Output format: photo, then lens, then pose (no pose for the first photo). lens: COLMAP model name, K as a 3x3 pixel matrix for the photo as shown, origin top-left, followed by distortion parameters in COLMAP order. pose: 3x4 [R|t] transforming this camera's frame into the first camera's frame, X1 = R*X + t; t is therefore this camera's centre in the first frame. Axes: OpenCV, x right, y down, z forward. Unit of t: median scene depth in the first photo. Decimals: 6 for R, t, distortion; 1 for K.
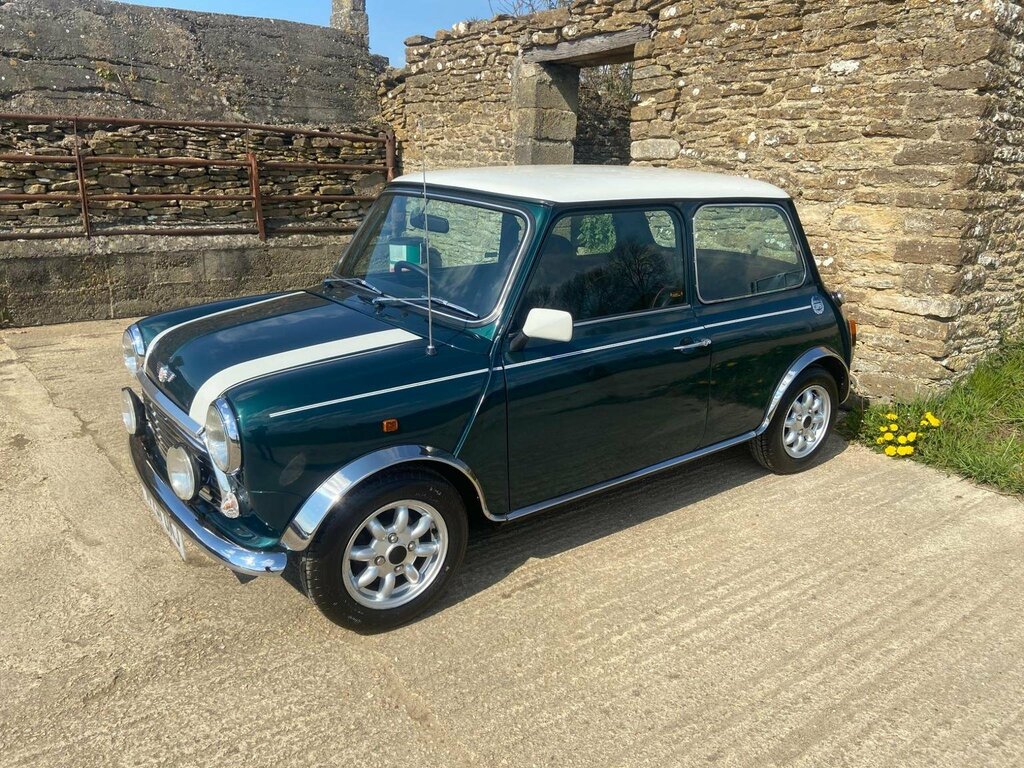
lens RADIAL K [[767.6, 0, 504.8], [0, 767.6, 372.2], [0, 0, 1]] dist [0.133088, -0.164299]
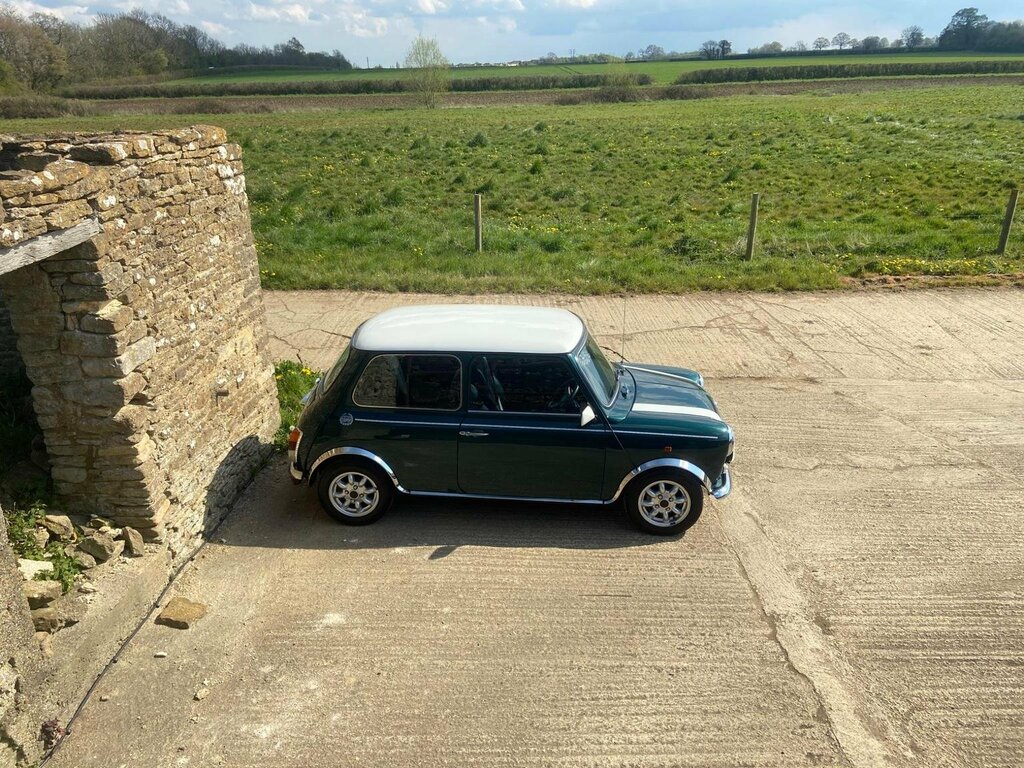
lens RADIAL K [[770.9, 0, 512.5], [0, 770.9, 366.7], [0, 0, 1]] dist [0.134260, -0.169883]
pose [[-0.779132, -0.222689, 0.585972, -0.522025], [0.154661, 0.837587, 0.523955, -0.560004], [-0.607481, 0.498857, -0.618149, 1.103956]]
